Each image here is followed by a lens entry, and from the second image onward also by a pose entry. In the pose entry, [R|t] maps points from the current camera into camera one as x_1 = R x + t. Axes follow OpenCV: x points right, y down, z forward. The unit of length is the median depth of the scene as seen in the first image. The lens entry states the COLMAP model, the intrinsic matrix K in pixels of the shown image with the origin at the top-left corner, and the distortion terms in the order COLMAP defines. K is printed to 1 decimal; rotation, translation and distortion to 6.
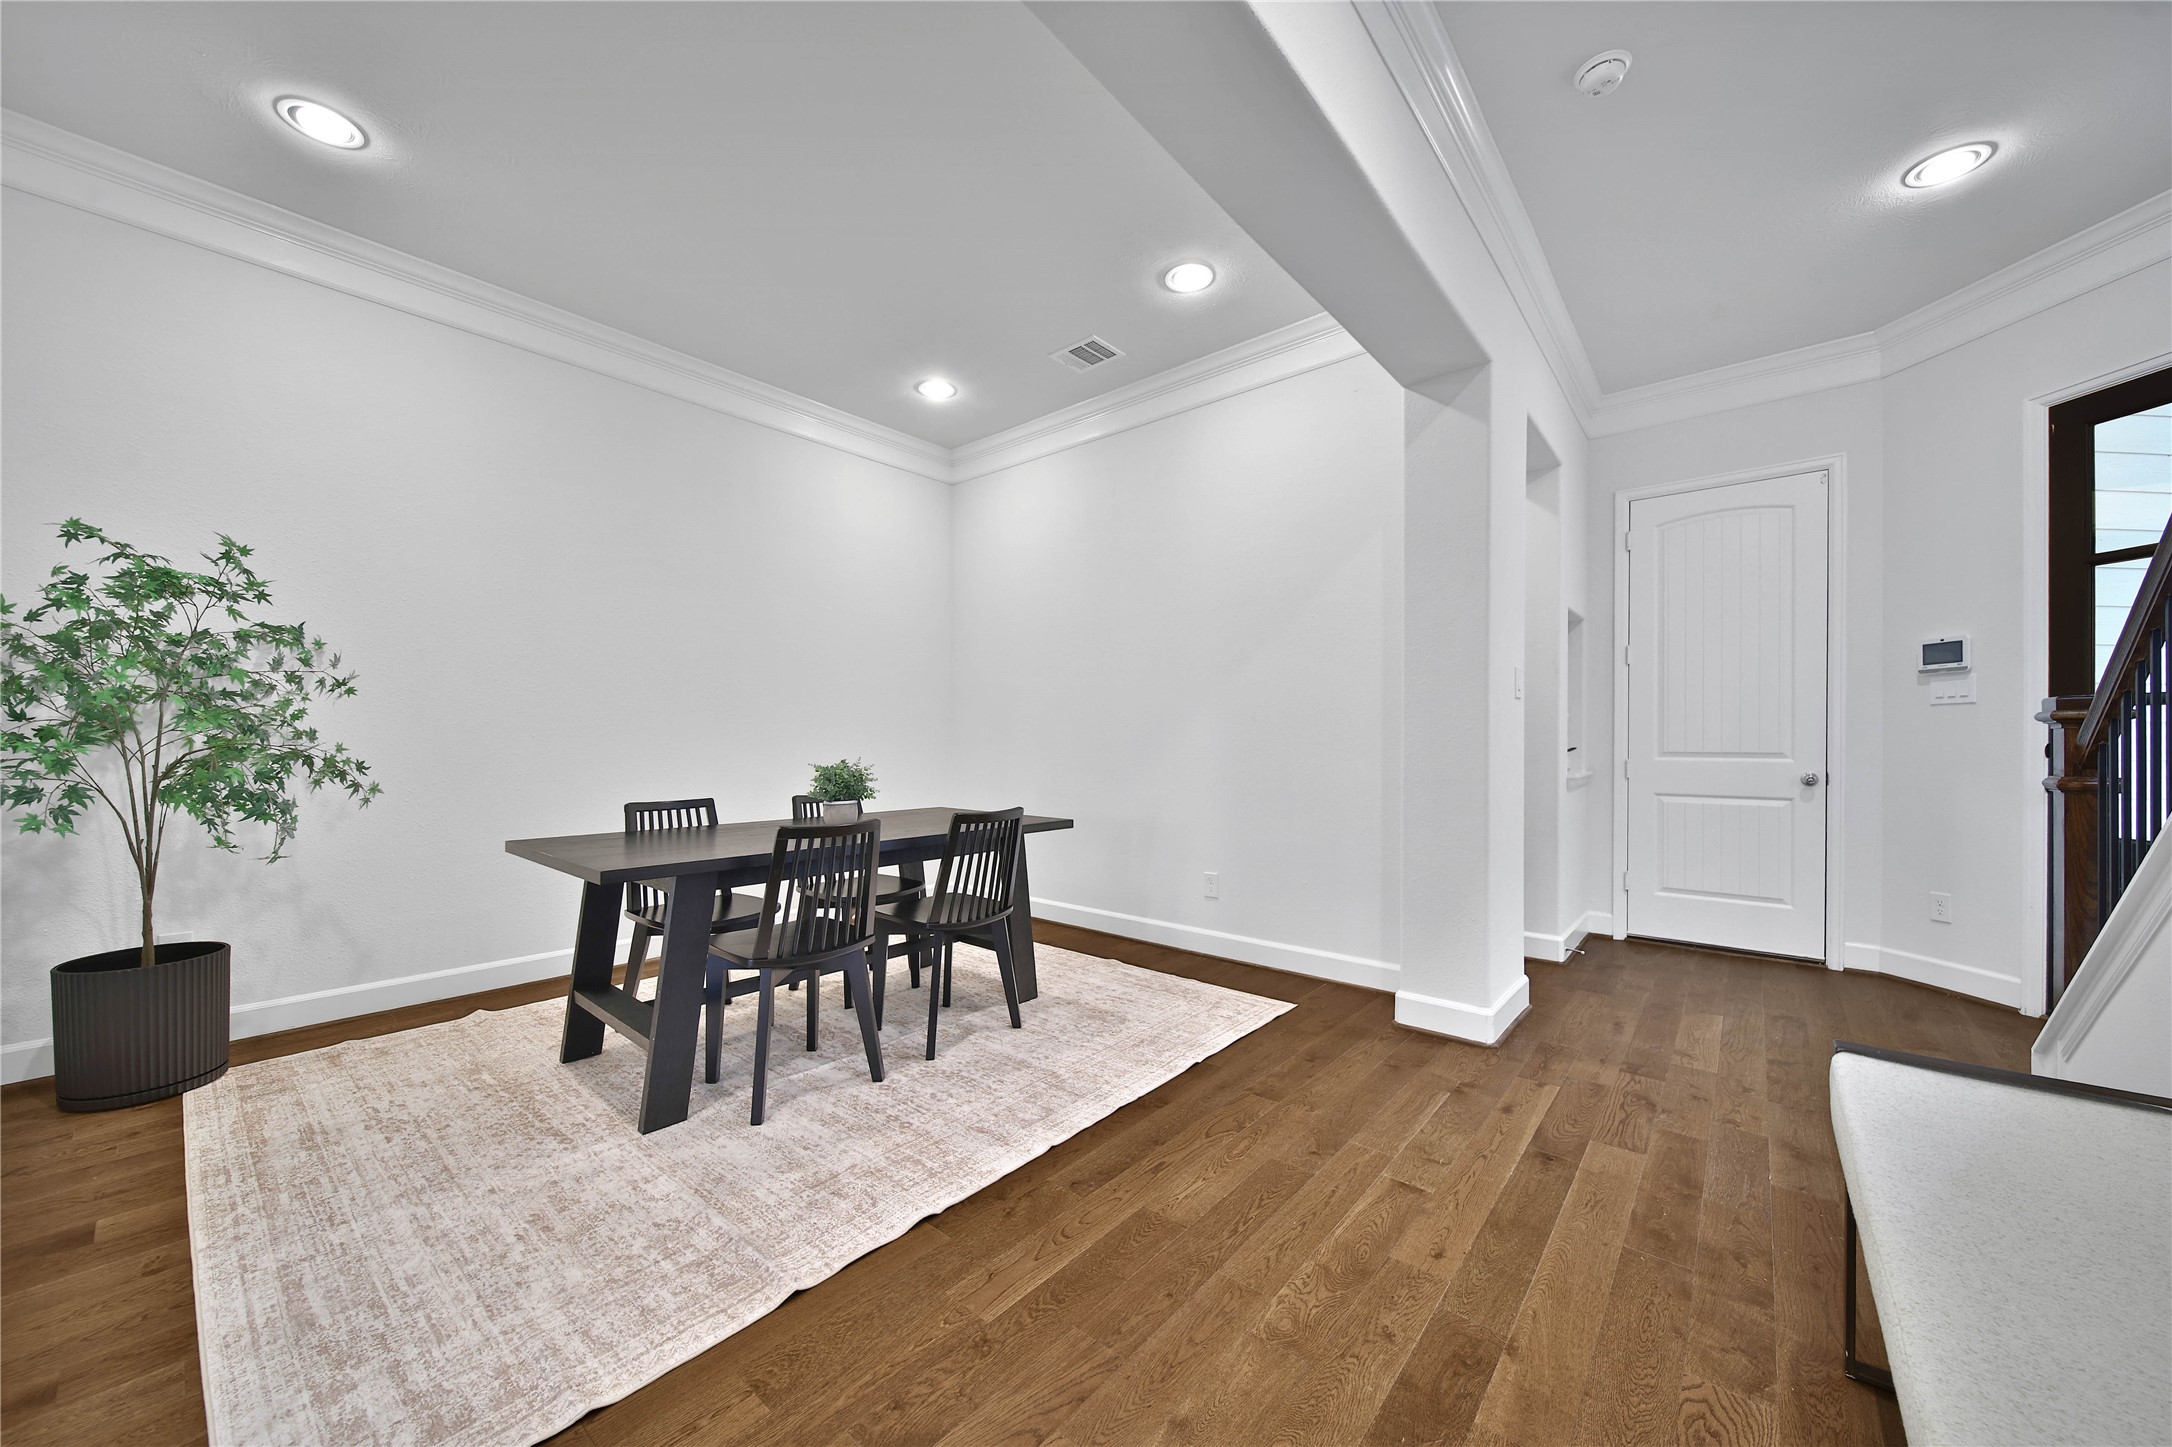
lens RADIAL K [[769.9, 0, 1082.0], [0, 769.9, 723.4], [0, 0, 1]] dist [0.001581, -0.000012]
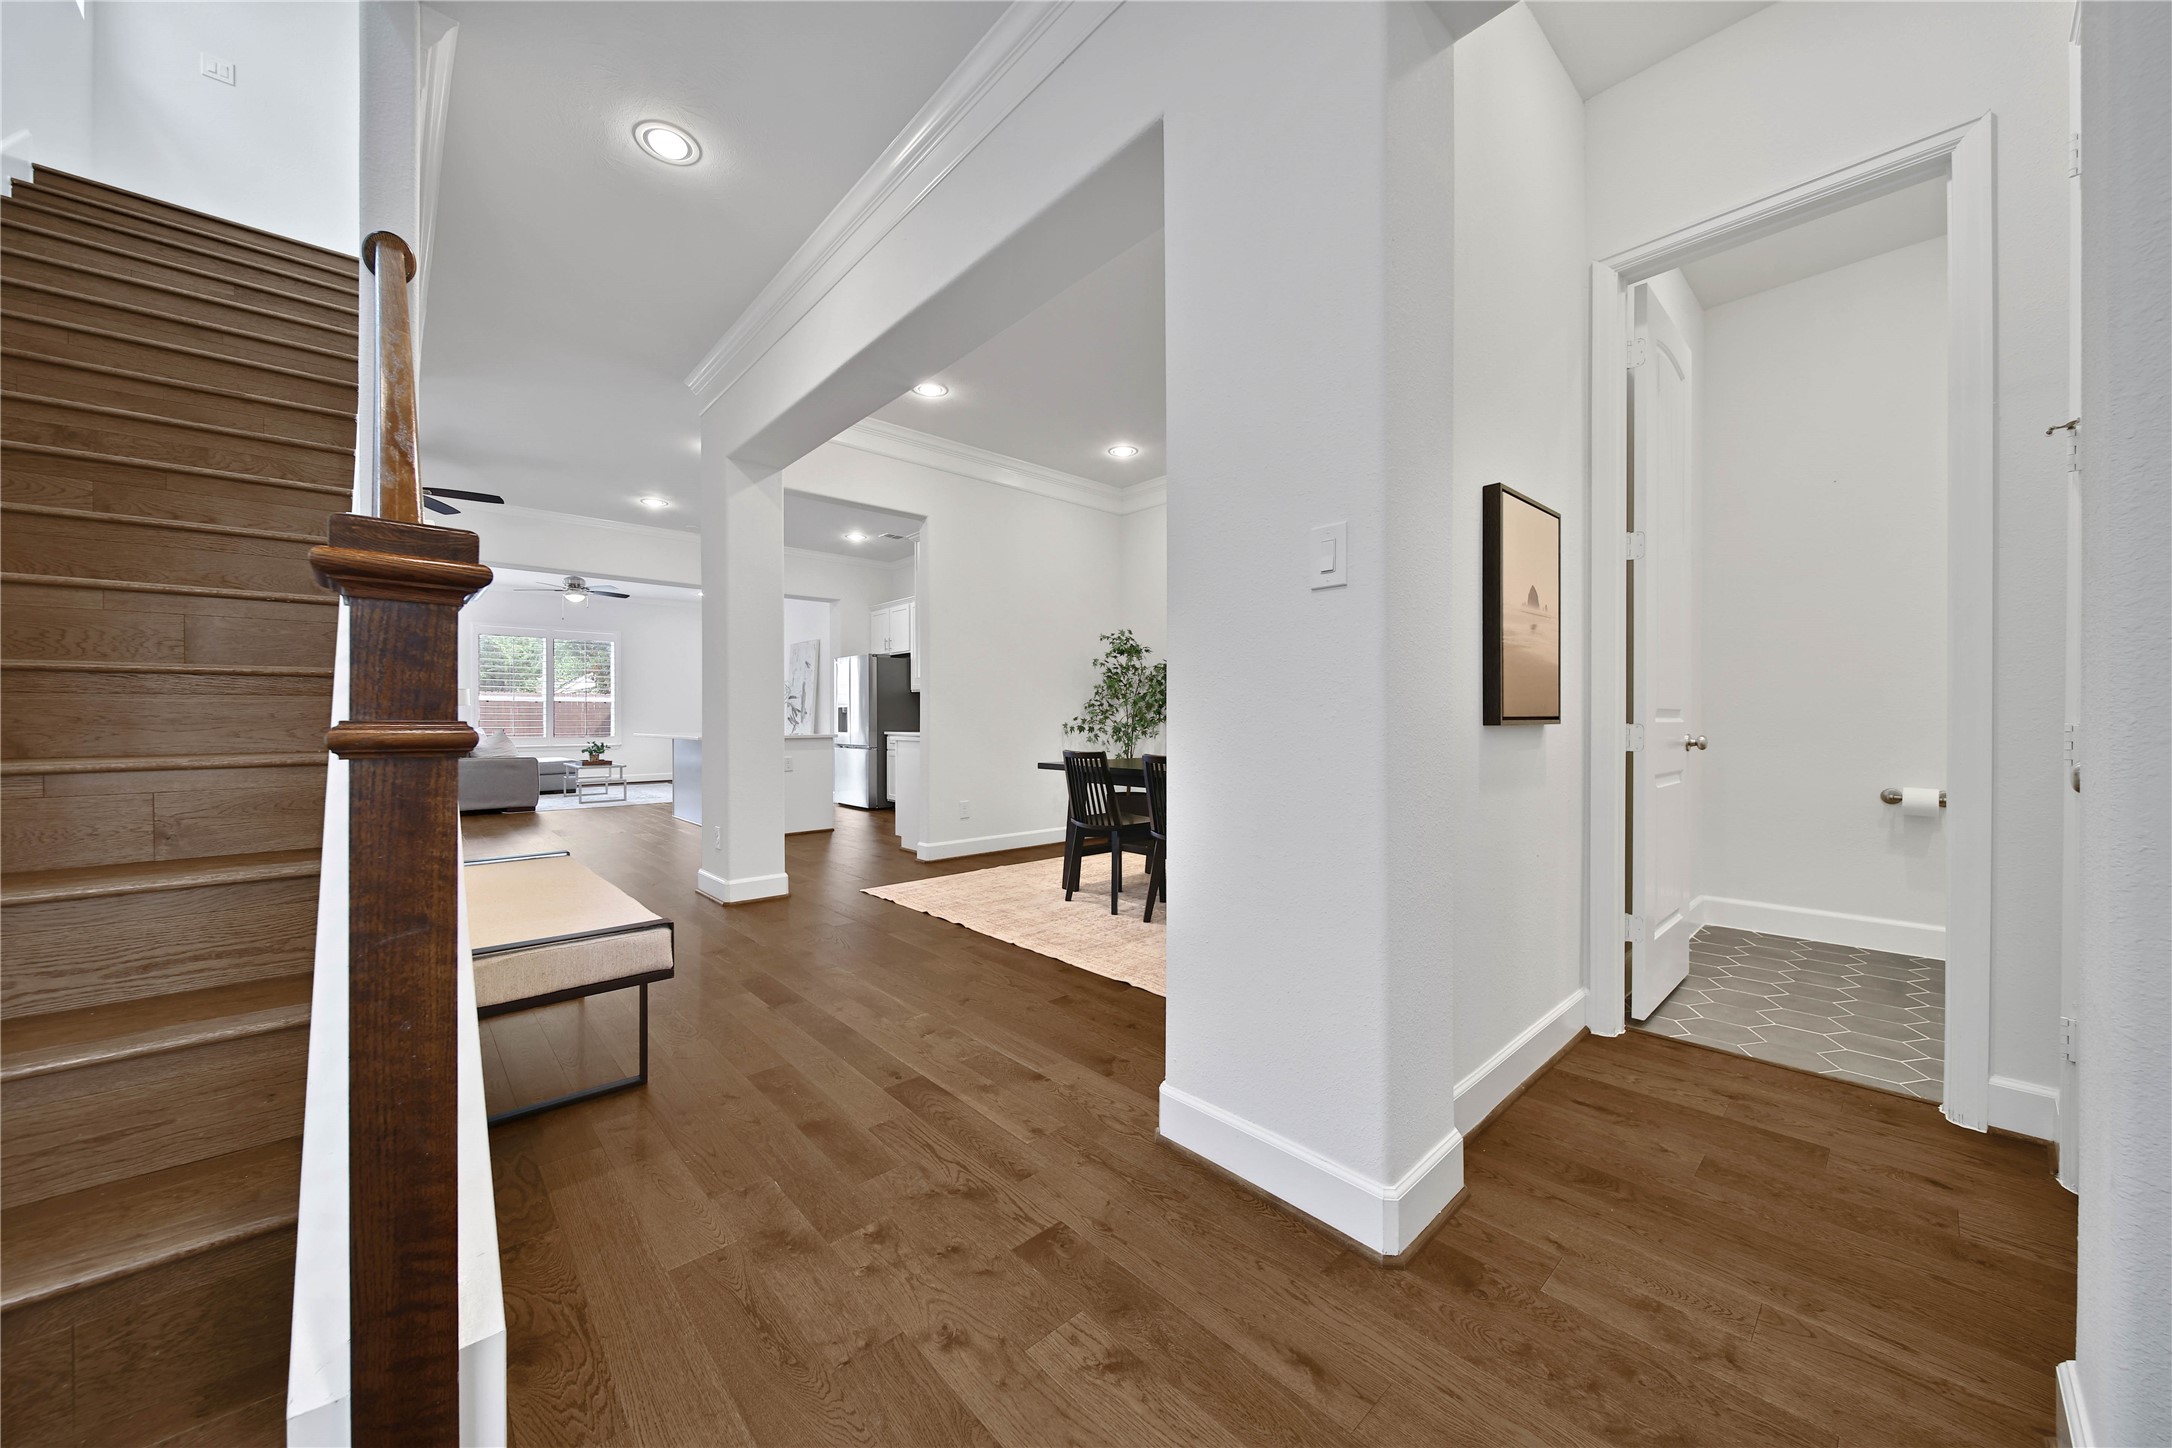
lens RADIAL K [[769.9, 0, 1082.0], [0, 769.9, 723.9], [0, 0, 1]] dist [0.001581, -0.000012]
pose [[-0.113066, 0.002815, -0.993583, 1.437329], [0.020973, 0.999780, 0.000446, 0.073973], [0.993366, -0.020788, -0.113100, 1.218724]]
